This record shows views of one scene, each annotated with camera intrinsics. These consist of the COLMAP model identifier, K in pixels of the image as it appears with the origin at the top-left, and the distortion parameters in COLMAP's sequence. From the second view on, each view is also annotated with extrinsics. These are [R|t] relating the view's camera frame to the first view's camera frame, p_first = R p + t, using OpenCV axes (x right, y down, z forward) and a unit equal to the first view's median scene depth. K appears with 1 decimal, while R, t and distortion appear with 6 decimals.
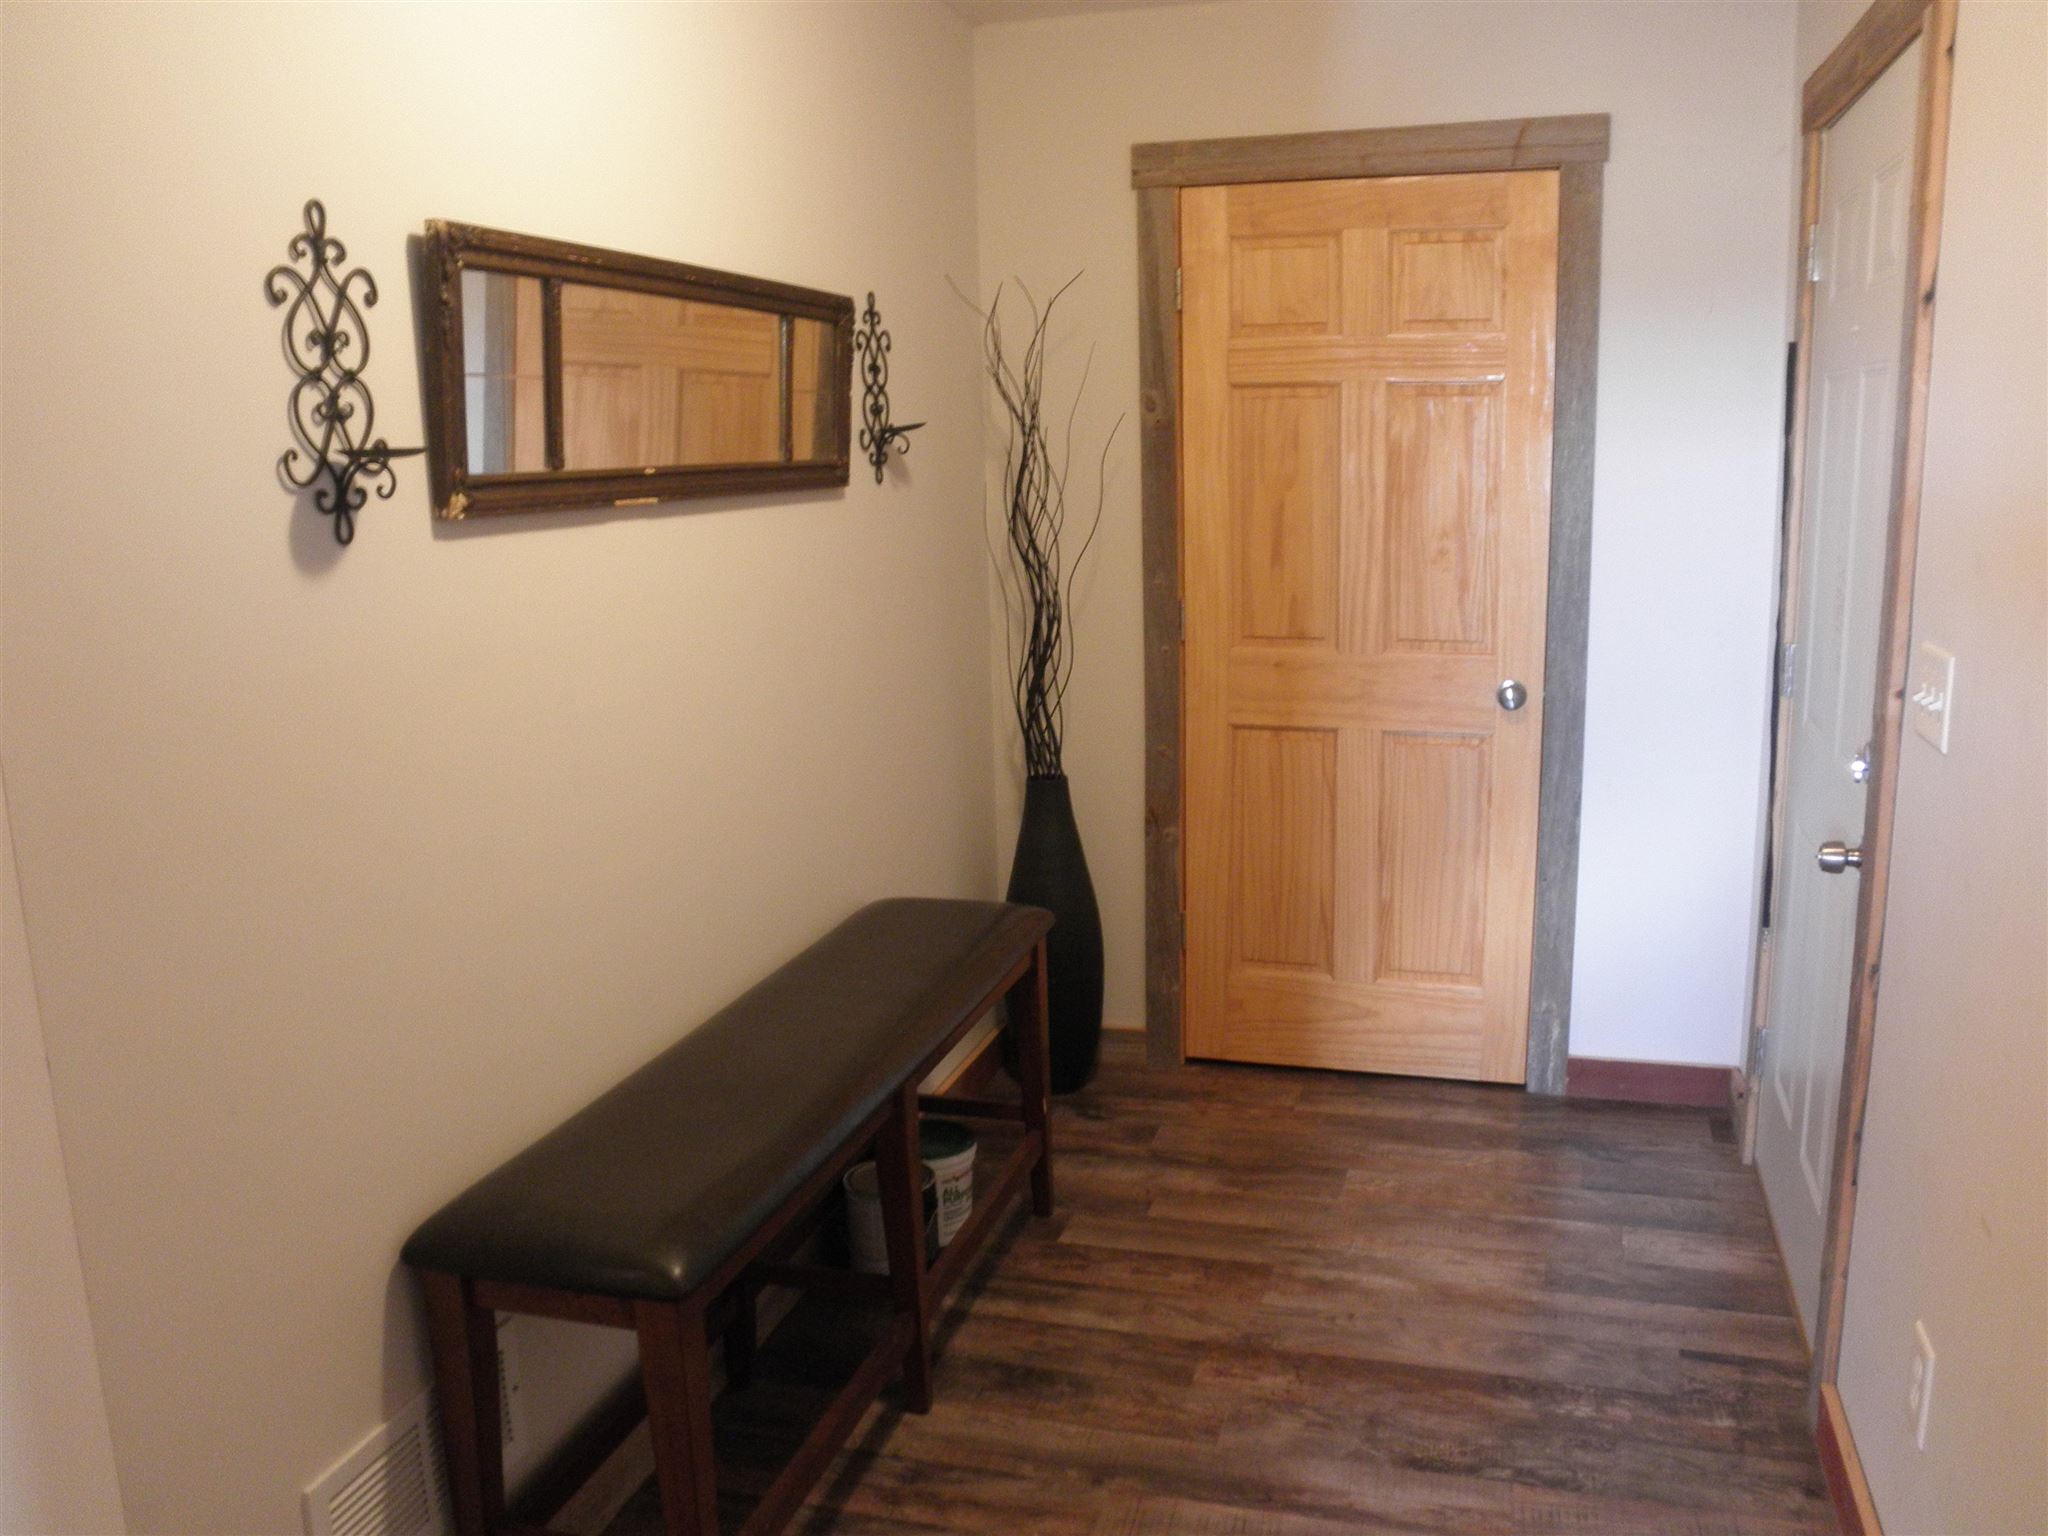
lens RADIAL K [[1685.3, 0, 1036.9], [0, 1685.3, 772.1], [0, 0, 1]] dist [-0.127396, 0.115001]
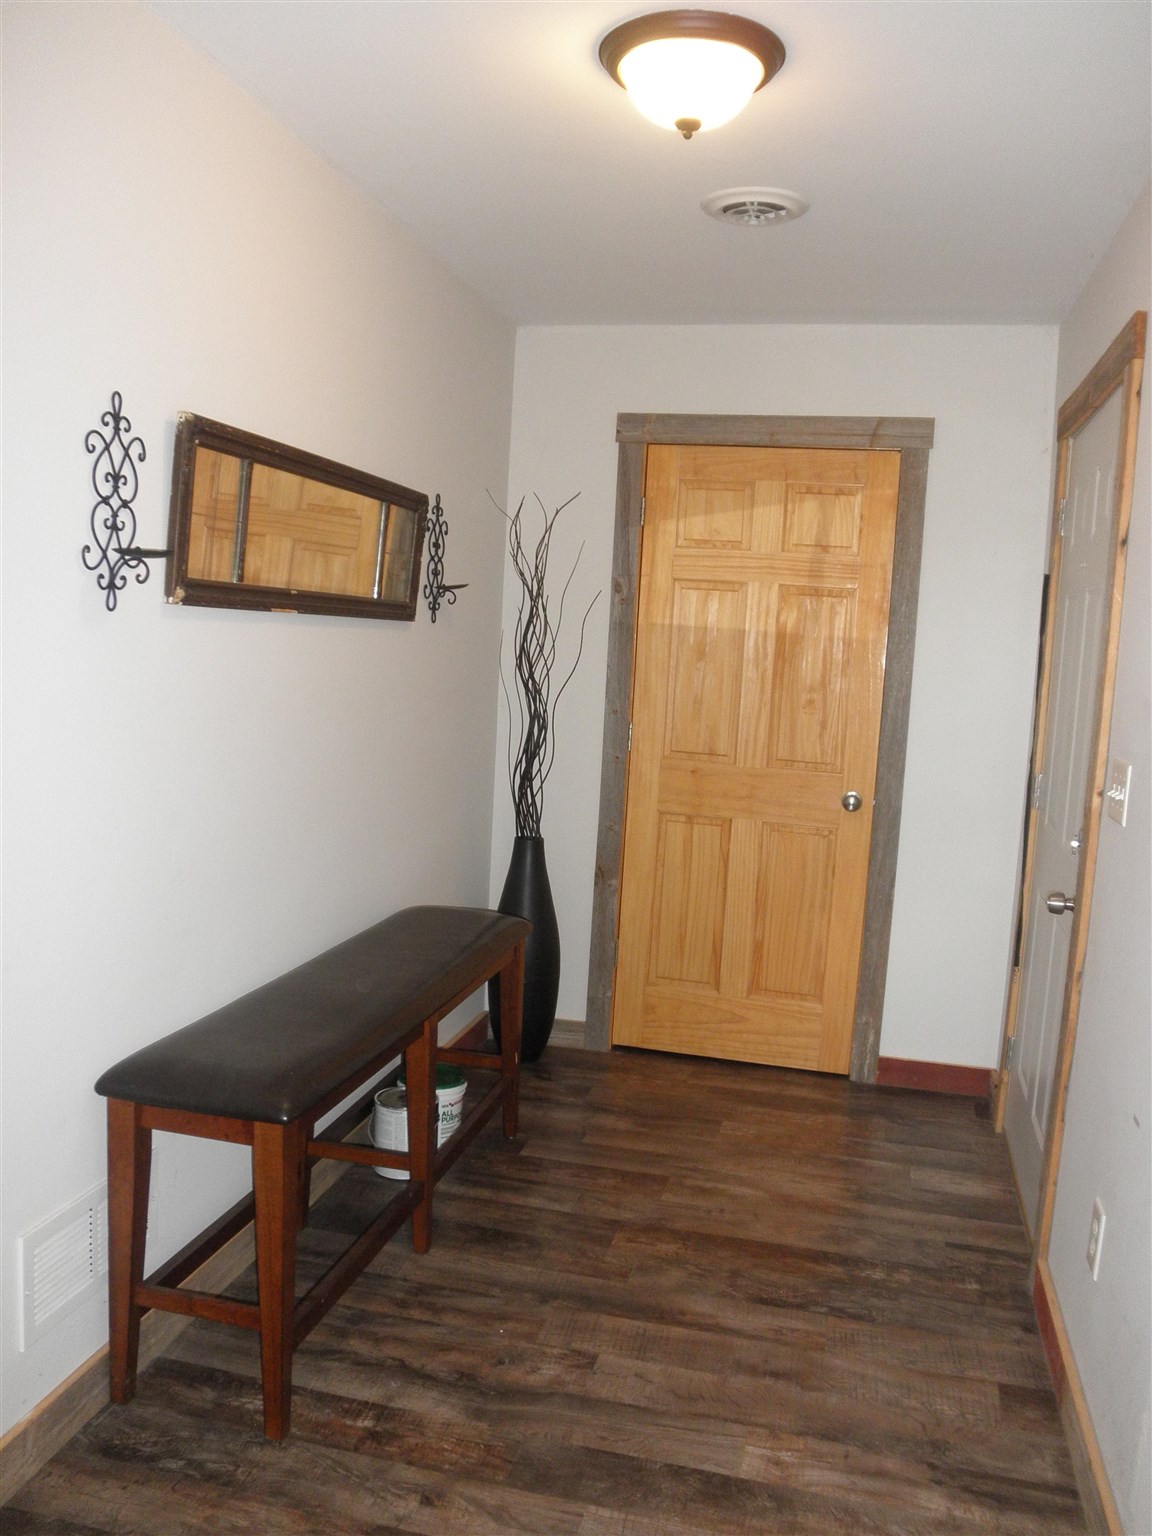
lens RADIAL K [[1264.0, 0, 571.3], [0, 1264.0, 764.2], [0, 0, 1]] dist [-0.127396, 0.115001]
pose [[0.996045, 0.071676, 0.052501, -0.023139], [-0.066448, 0.993224, -0.095346, 0.048640], [-0.058980, 0.091480, 0.994059, -0.092767]]
